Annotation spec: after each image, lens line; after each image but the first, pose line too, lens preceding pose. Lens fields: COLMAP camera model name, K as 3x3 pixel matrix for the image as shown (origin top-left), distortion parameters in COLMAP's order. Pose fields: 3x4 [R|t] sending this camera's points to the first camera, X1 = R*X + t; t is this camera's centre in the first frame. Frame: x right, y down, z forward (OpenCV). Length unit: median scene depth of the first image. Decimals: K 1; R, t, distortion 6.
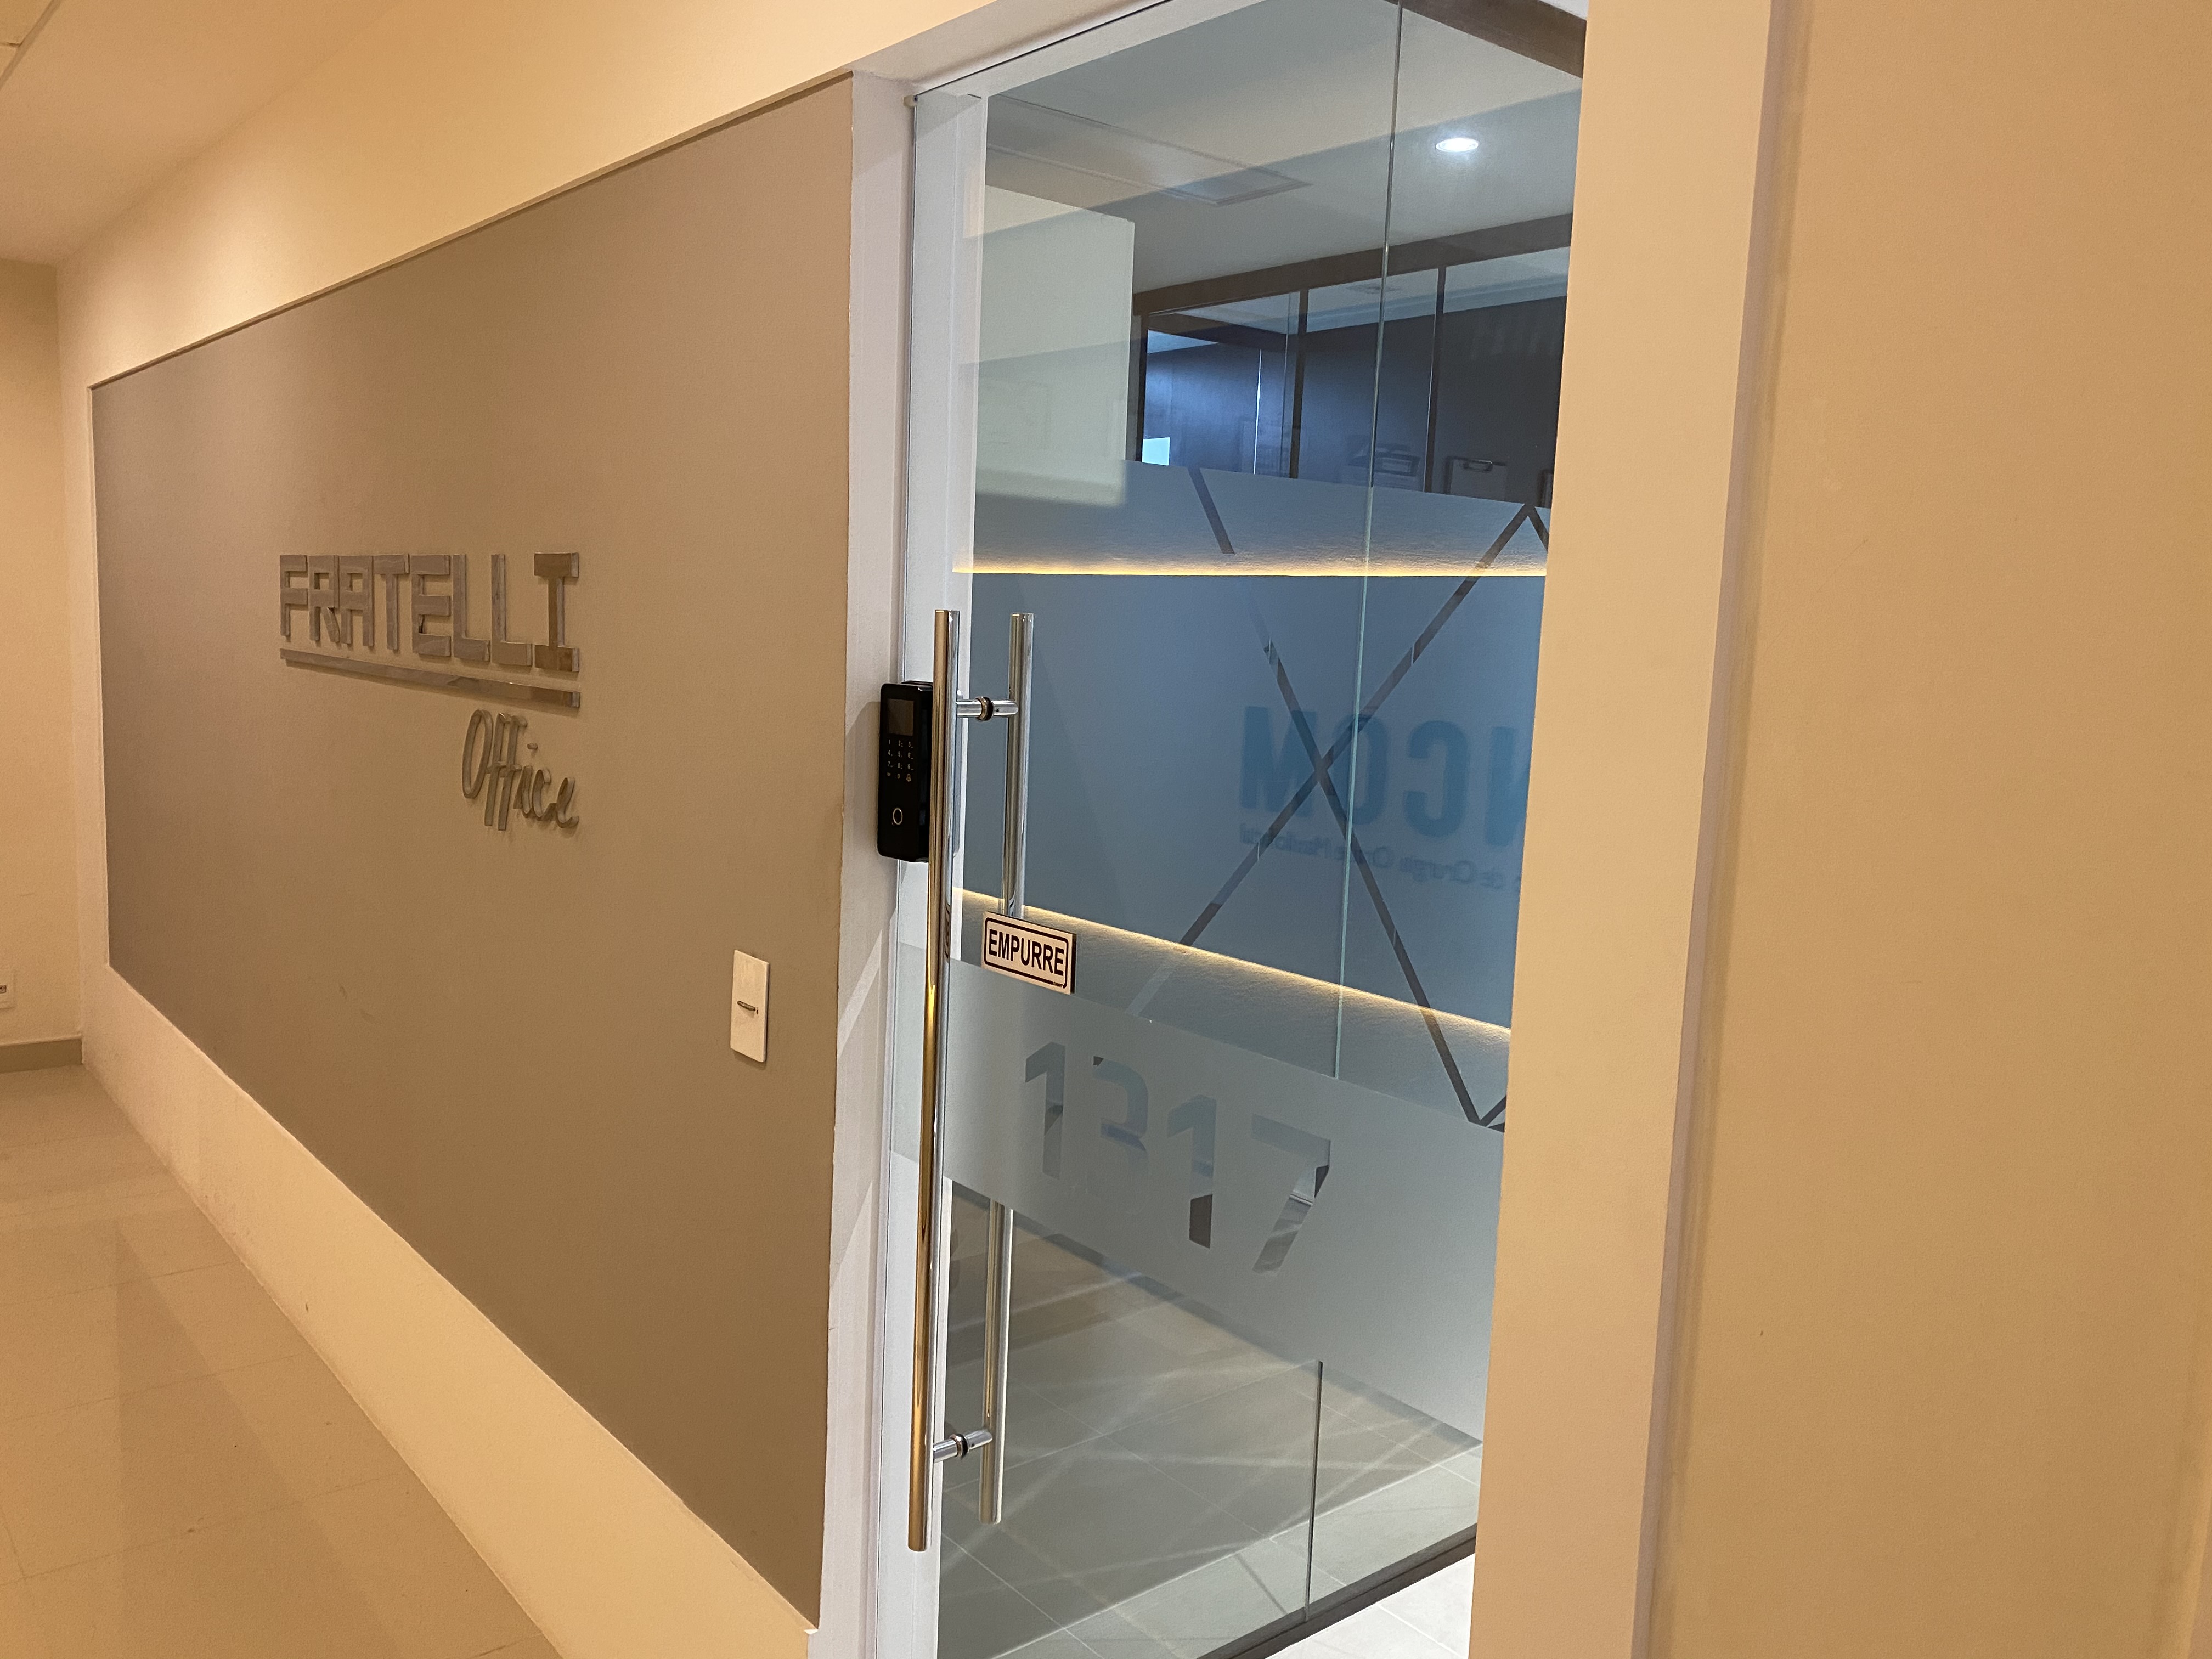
lens RADIAL K [[1689.0, 0, 1105.6], [0, 1689.0, 827.8], [0, 0, 1]] dist [-0.001984, -0.000279]
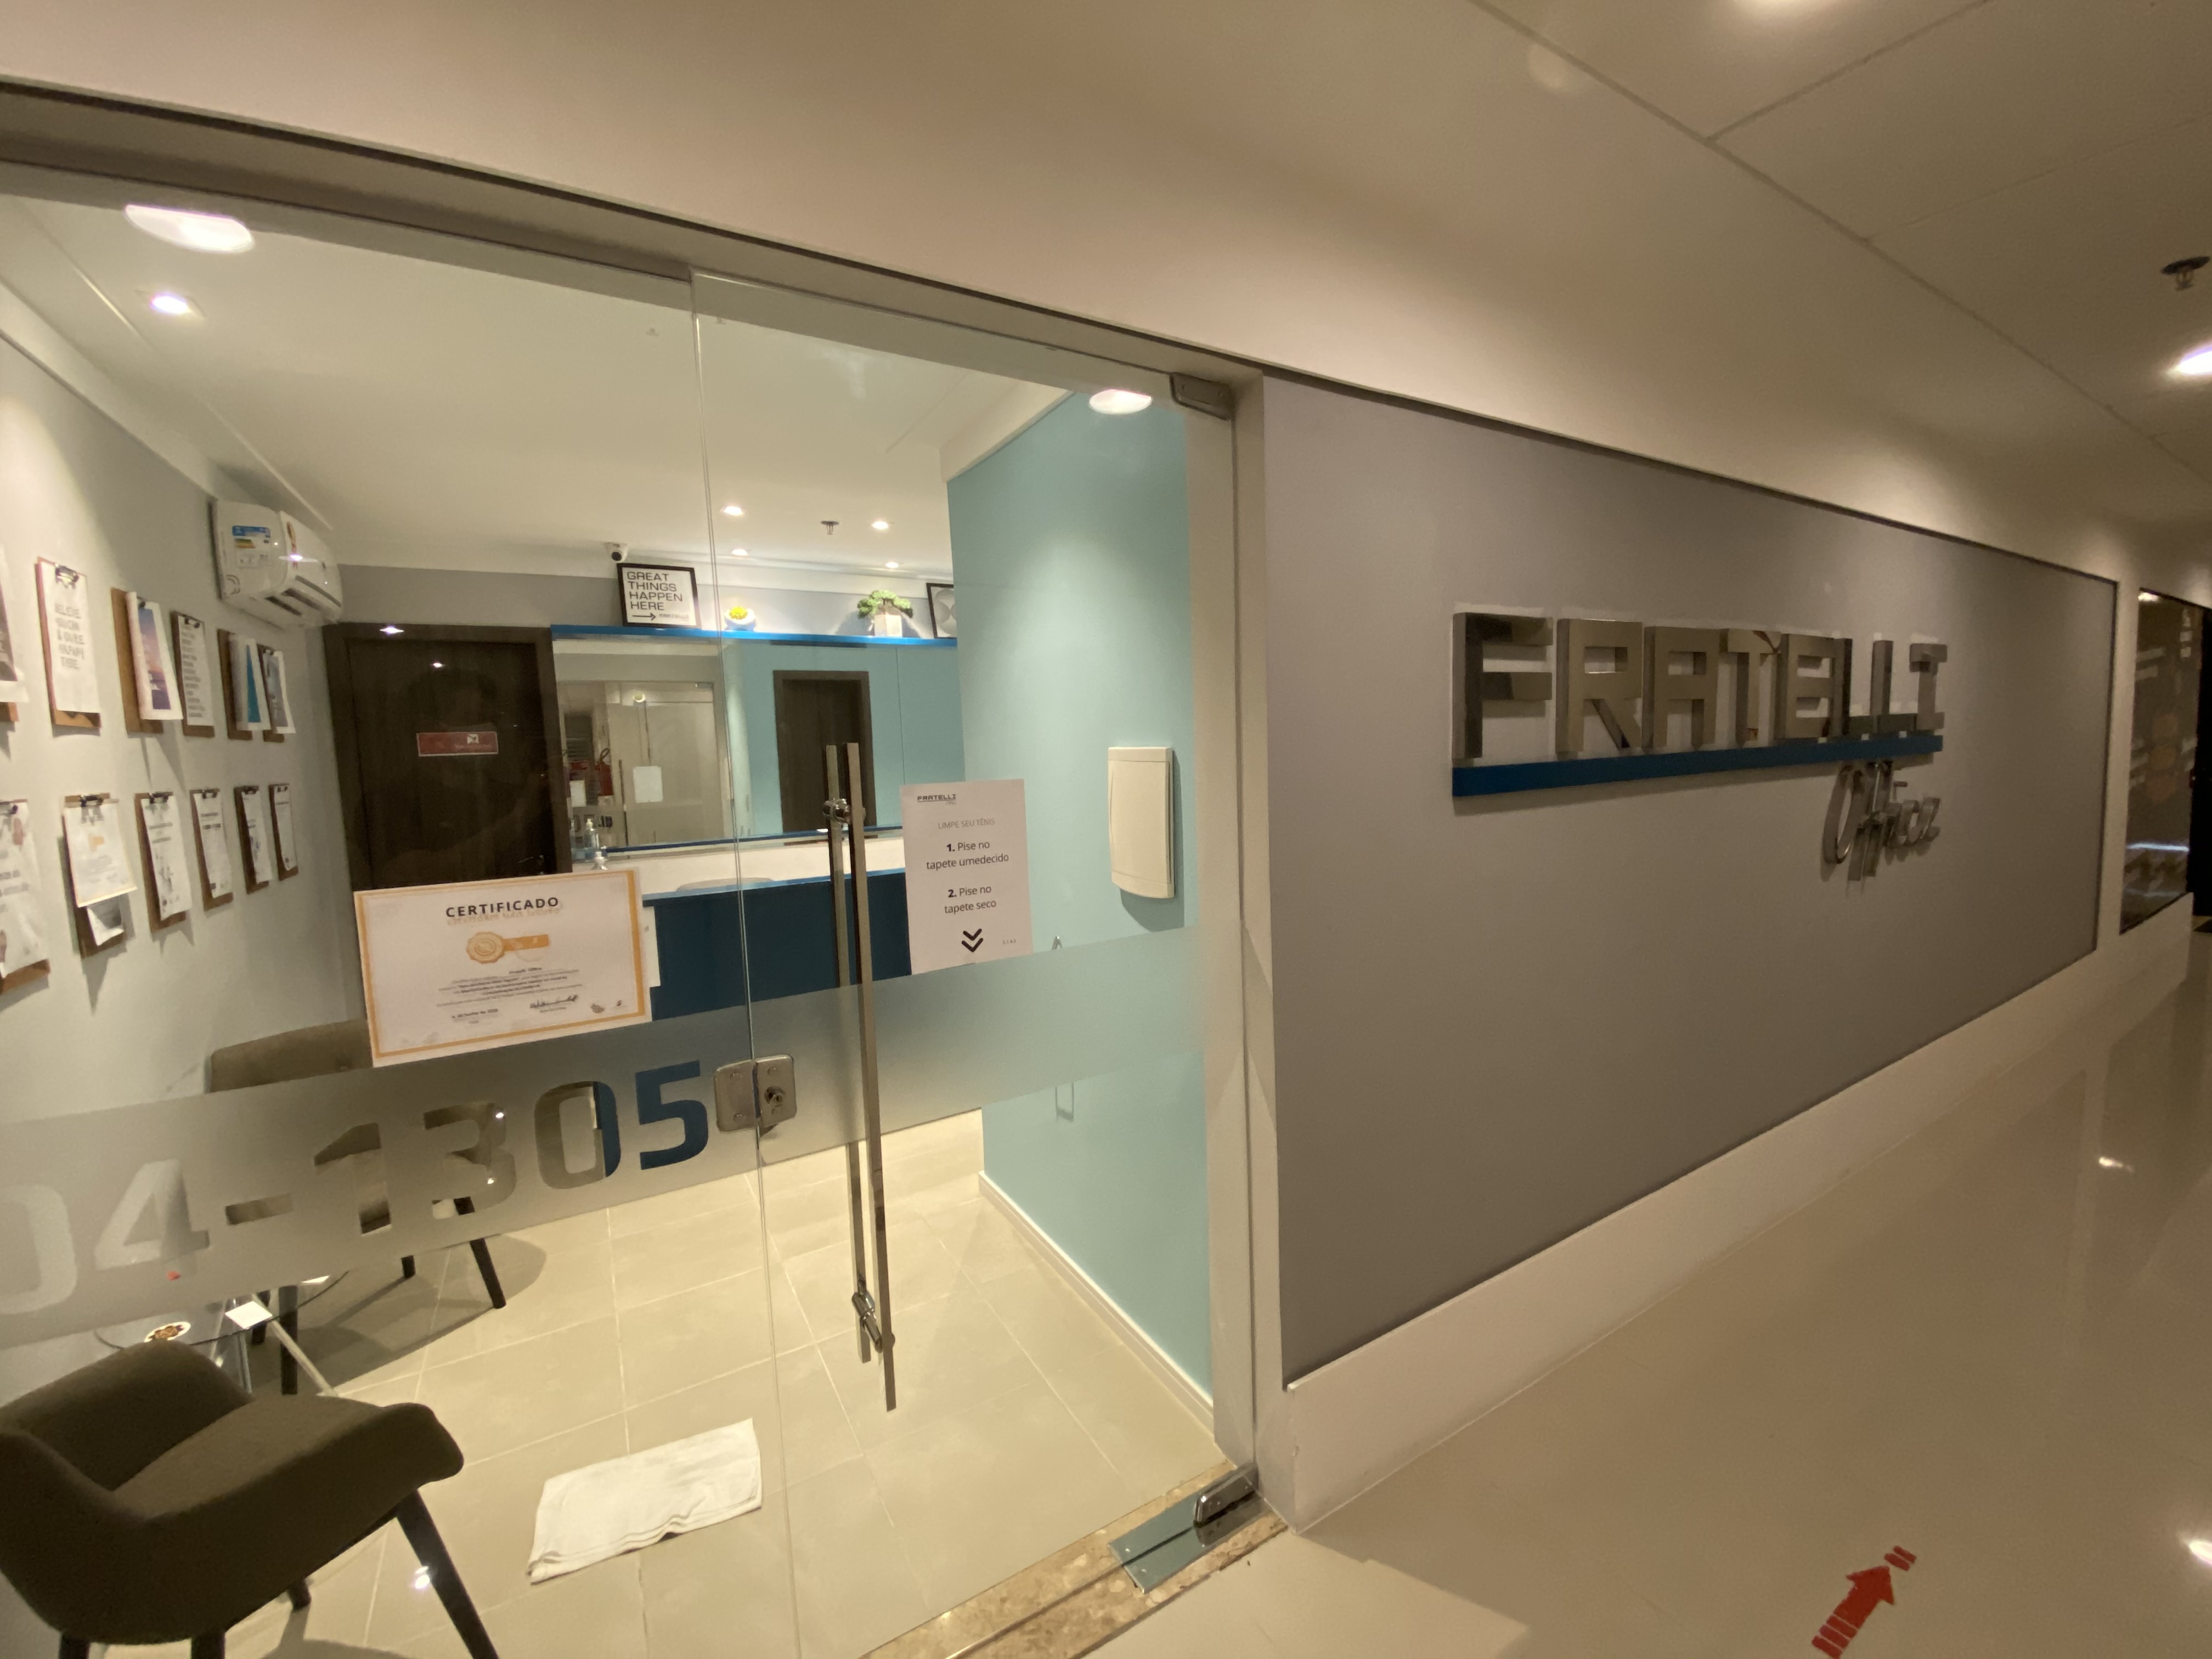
lens RADIAL K [[890.5, 0, 1104.7], [0, 890.5, 828.1], [0, 0, 1]] dist [-0.000112, -0.000007]
pose [[0.145365, -0.139337, 0.979517, -0.987942], [0.165242, 0.979547, 0.114819, -0.182080], [-0.975481, 0.145167, 0.165416, 1.344681]]
